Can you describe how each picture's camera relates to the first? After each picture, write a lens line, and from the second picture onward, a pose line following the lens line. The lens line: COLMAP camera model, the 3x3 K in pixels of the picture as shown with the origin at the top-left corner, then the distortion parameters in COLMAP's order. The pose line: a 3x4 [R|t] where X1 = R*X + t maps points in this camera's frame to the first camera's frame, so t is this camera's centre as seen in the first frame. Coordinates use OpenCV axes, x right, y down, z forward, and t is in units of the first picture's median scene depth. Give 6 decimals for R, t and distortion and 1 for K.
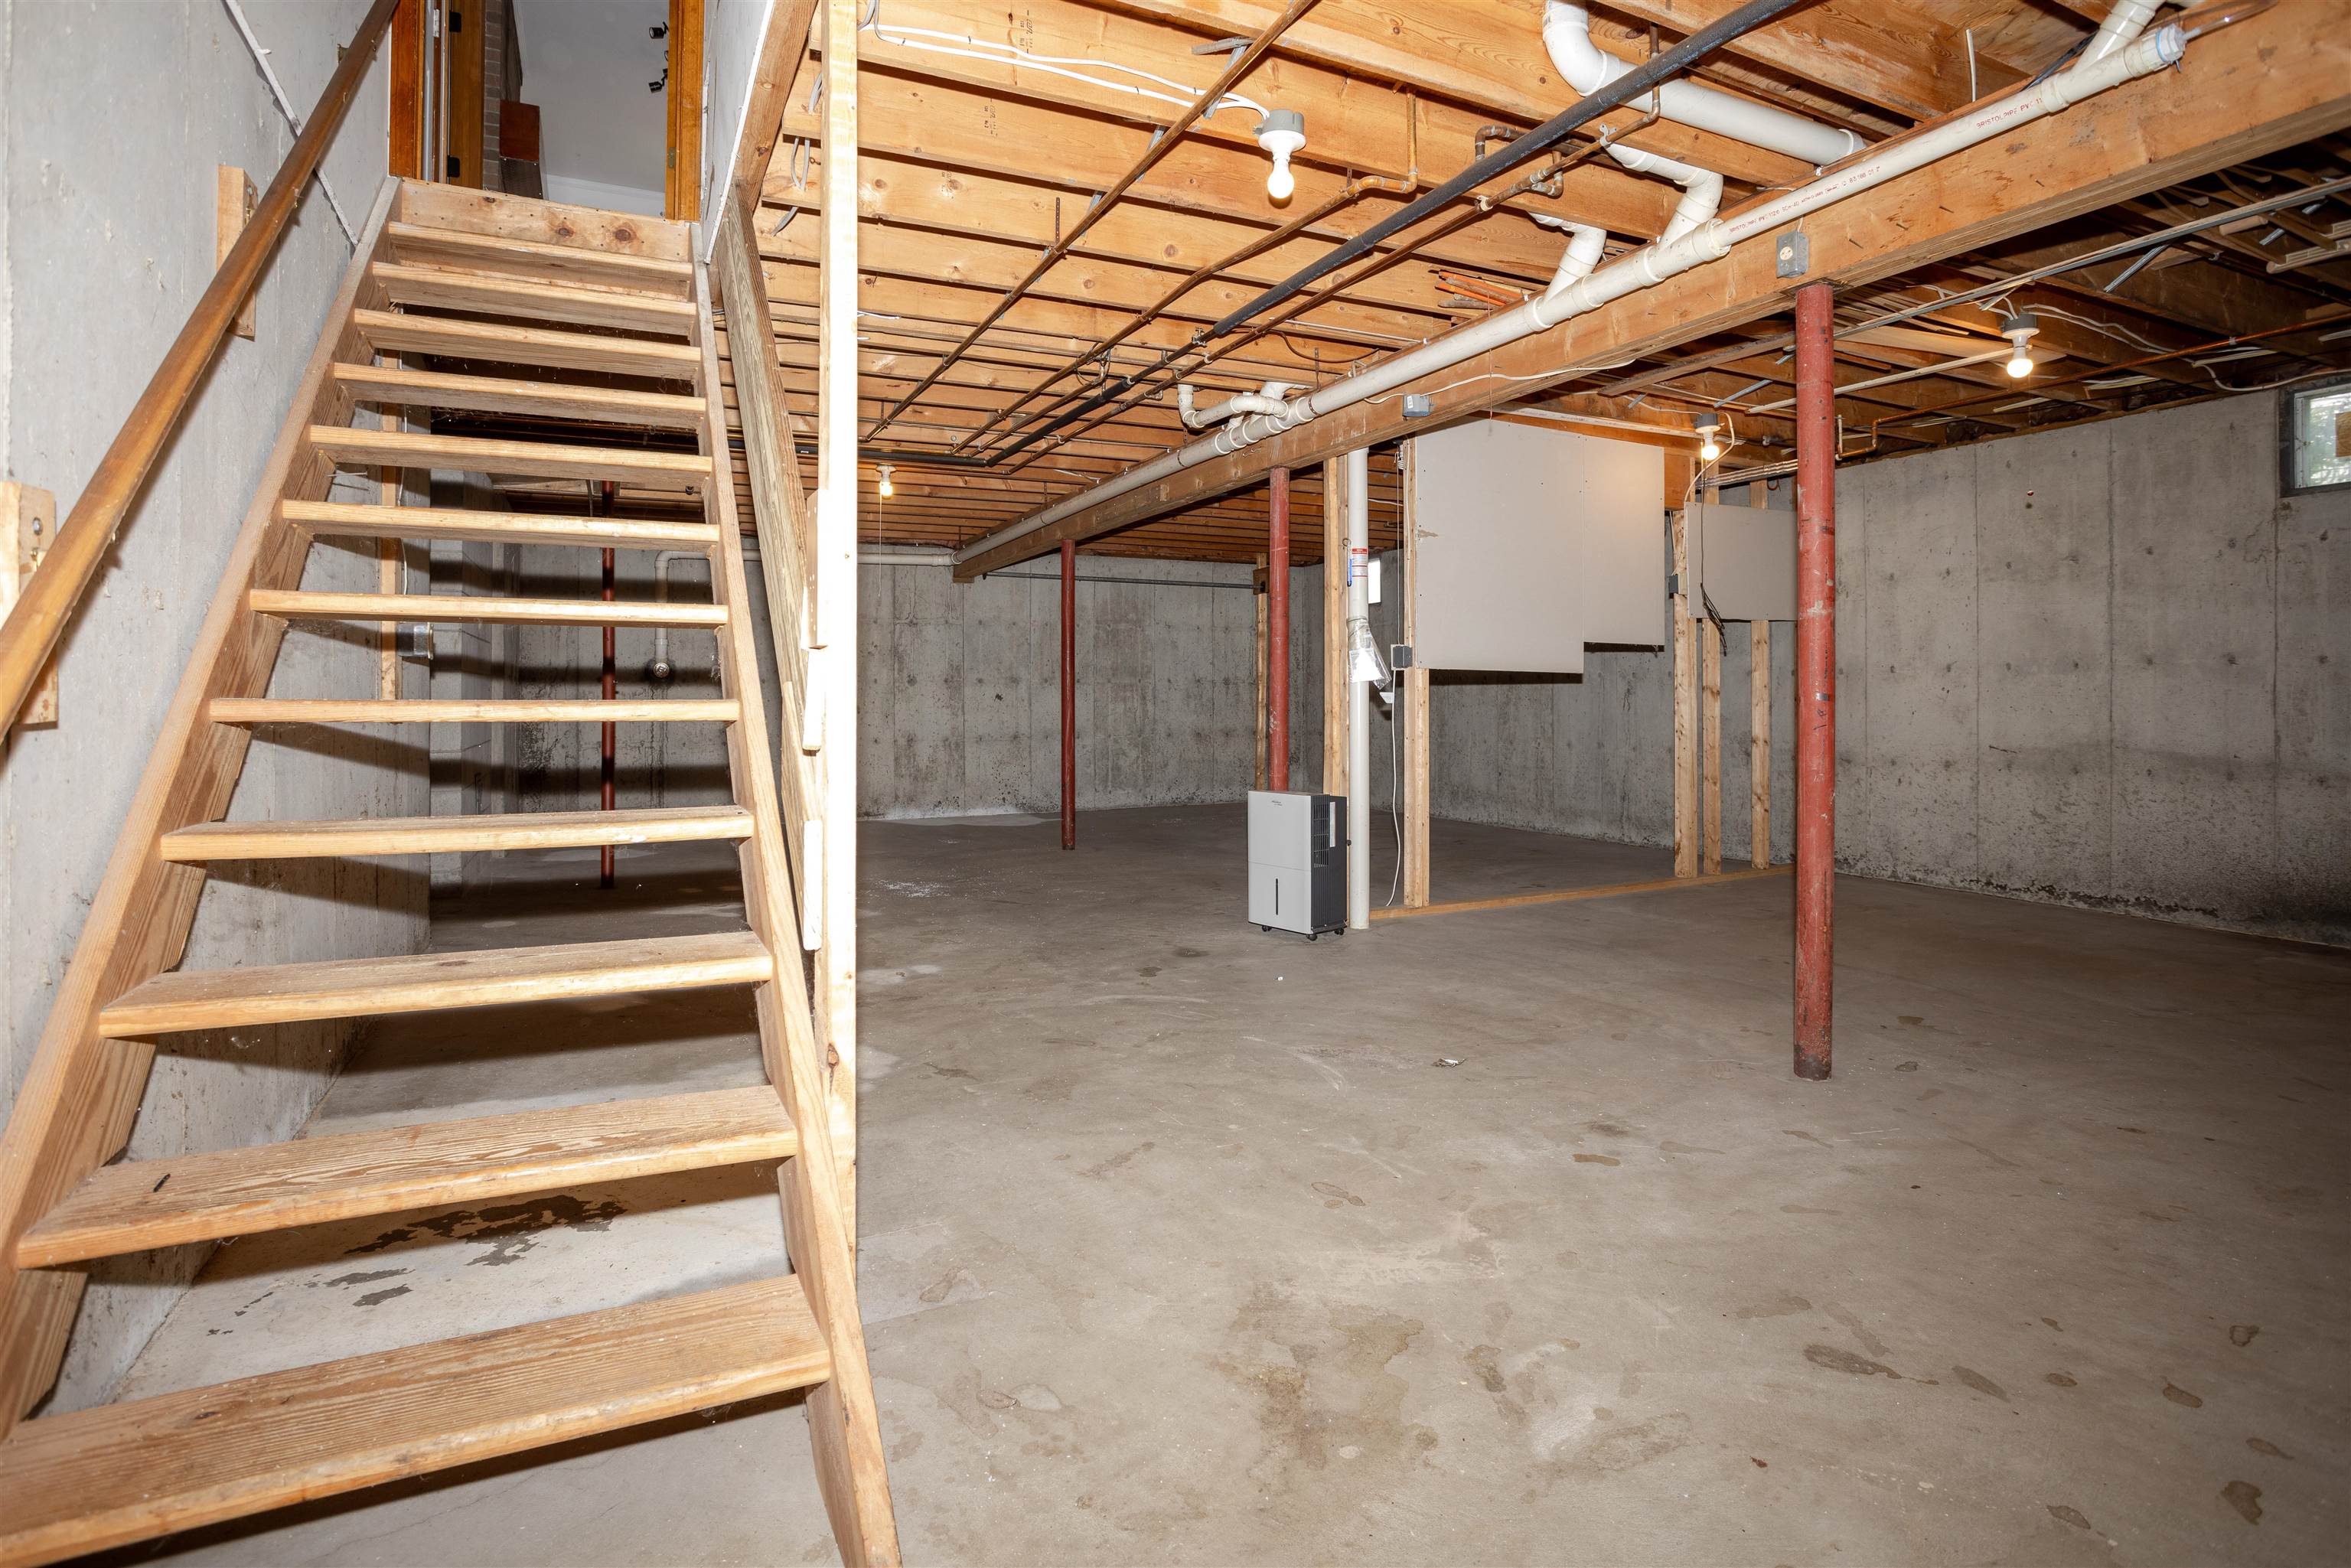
lens RADIAL K [[1283.0, 0, 1156.9], [0, 1283.0, 727.0], [0, 0, 1]] dist [-0.000151, 0.001191]
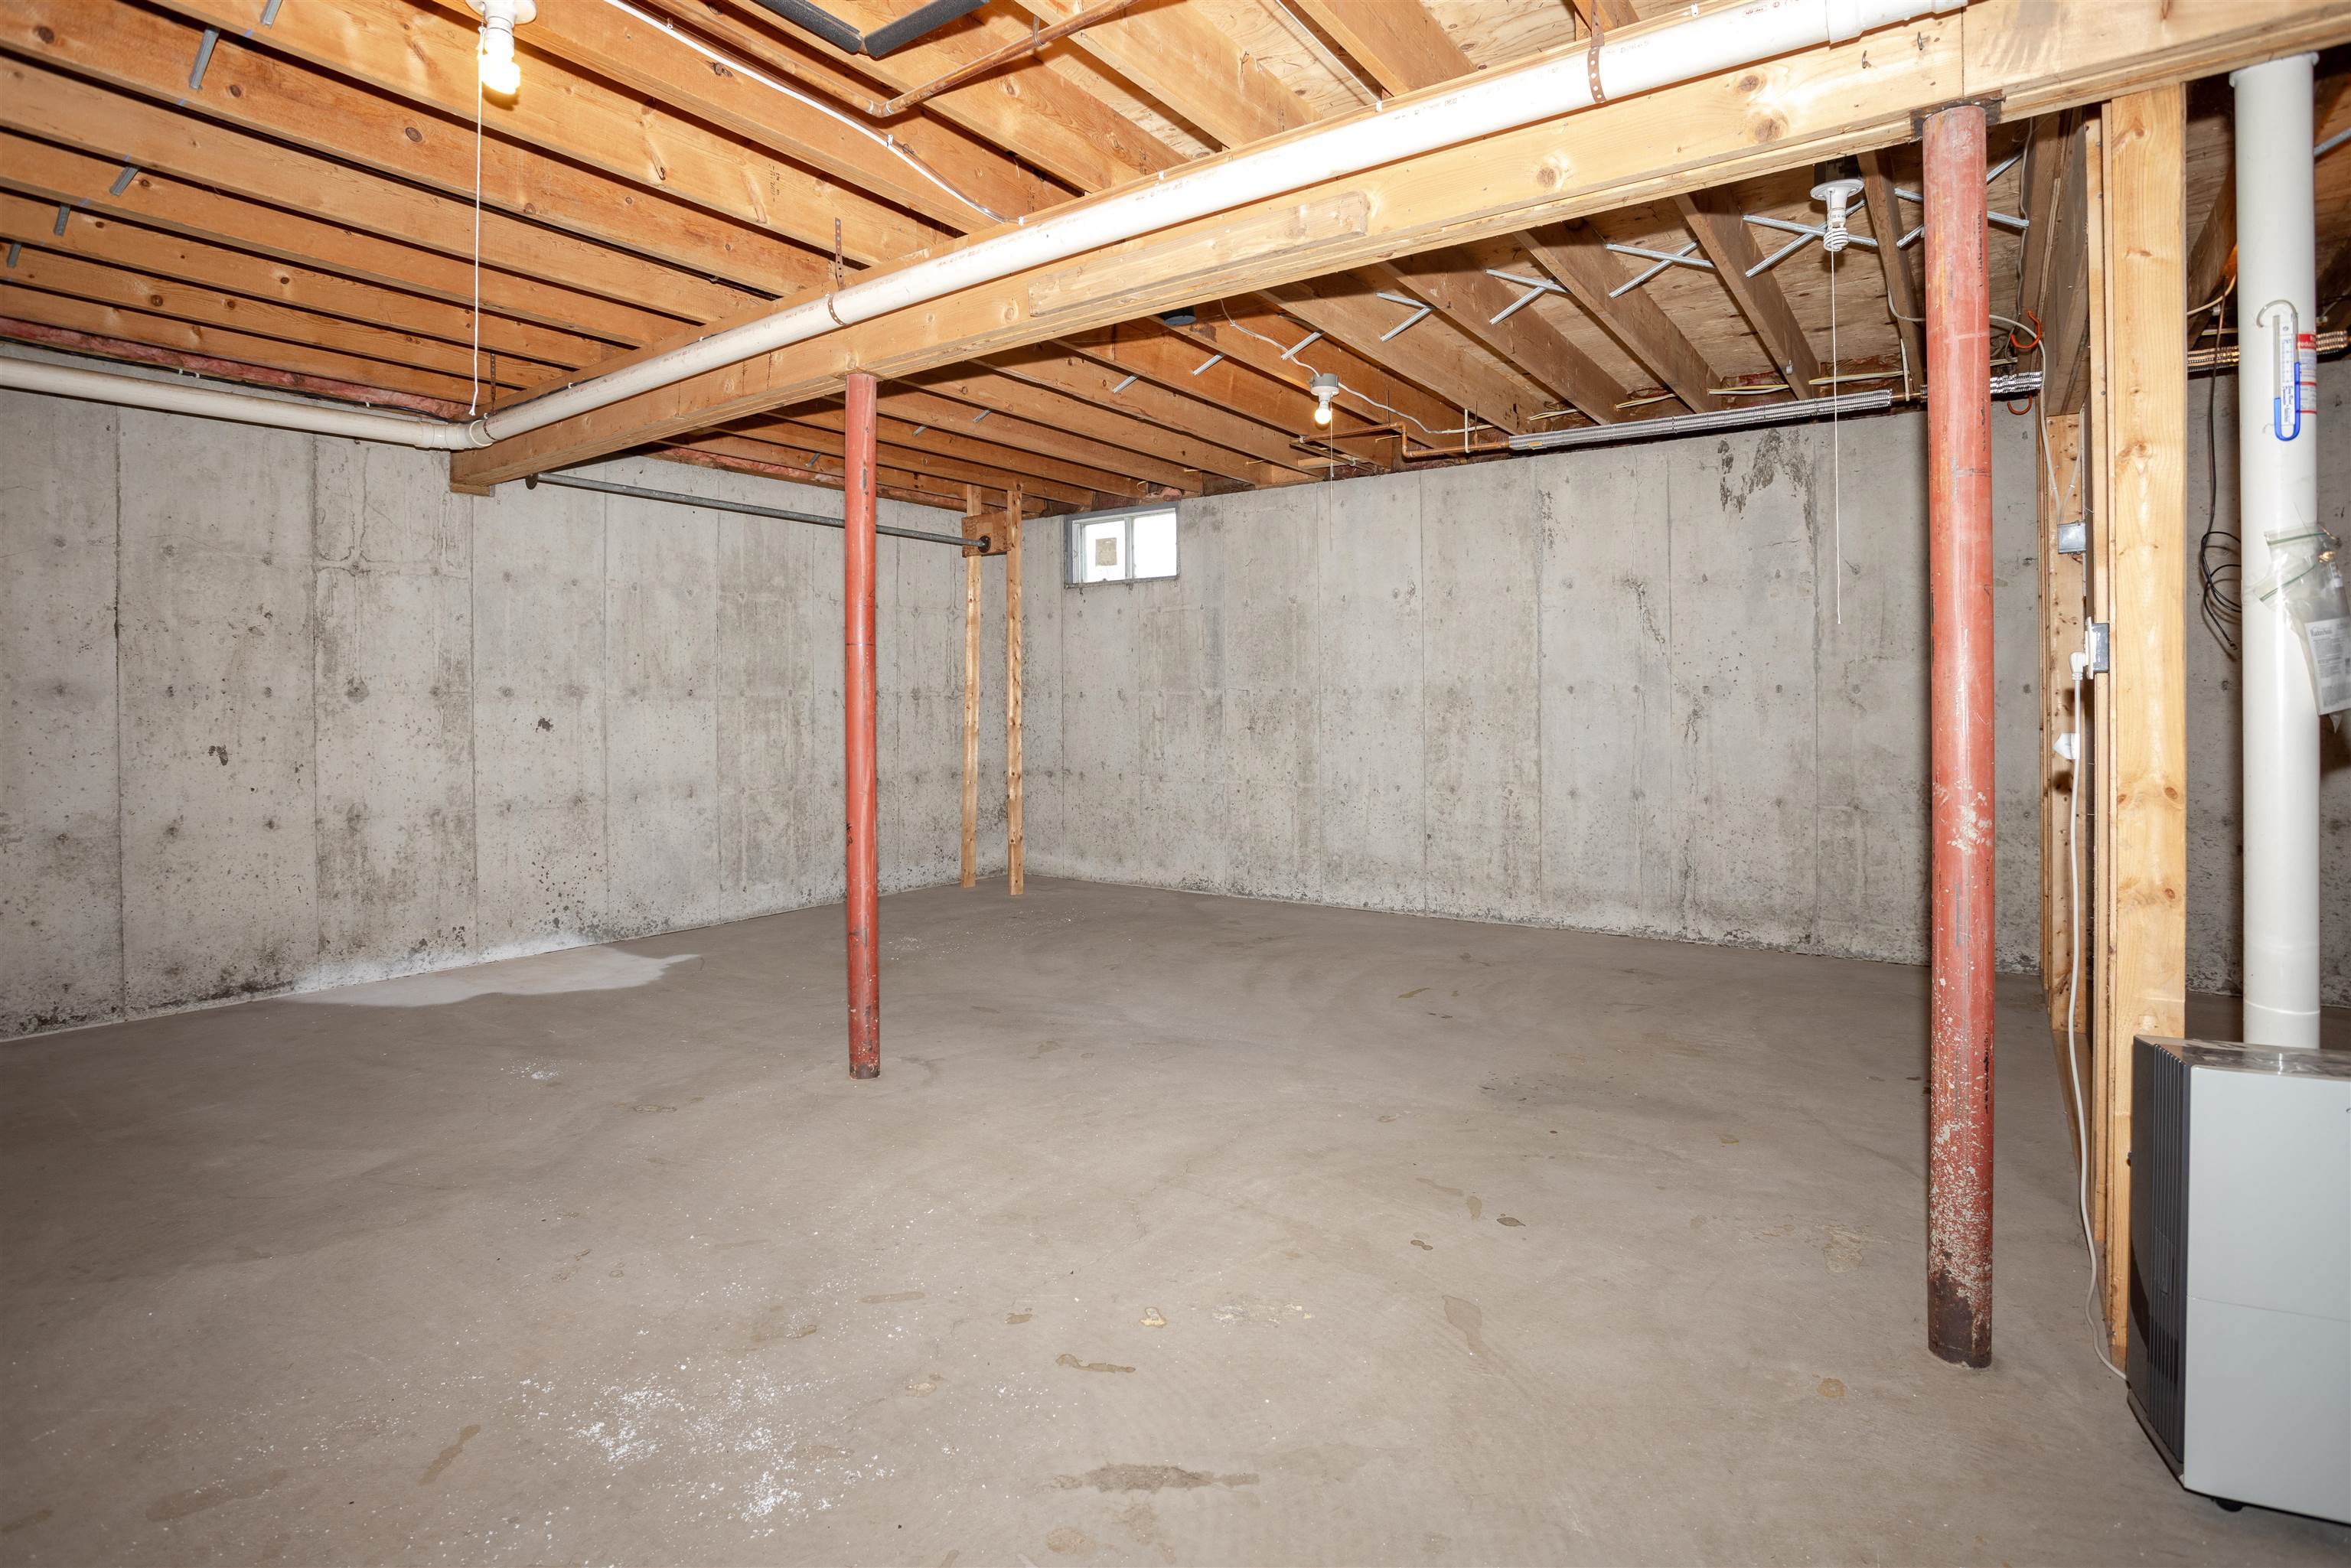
lens RADIAL K [[1283.0, 0, 1156.9], [0, 1283.0, 727.0], [0, 0, 1]] dist [-0.000151, 0.001191]
pose [[0.877333, -0.008554, 0.479806, -0.157513], [0.012623, 0.999907, -0.005255, -0.016615], [-0.479716, 0.010667, 0.877359, 0.439834]]
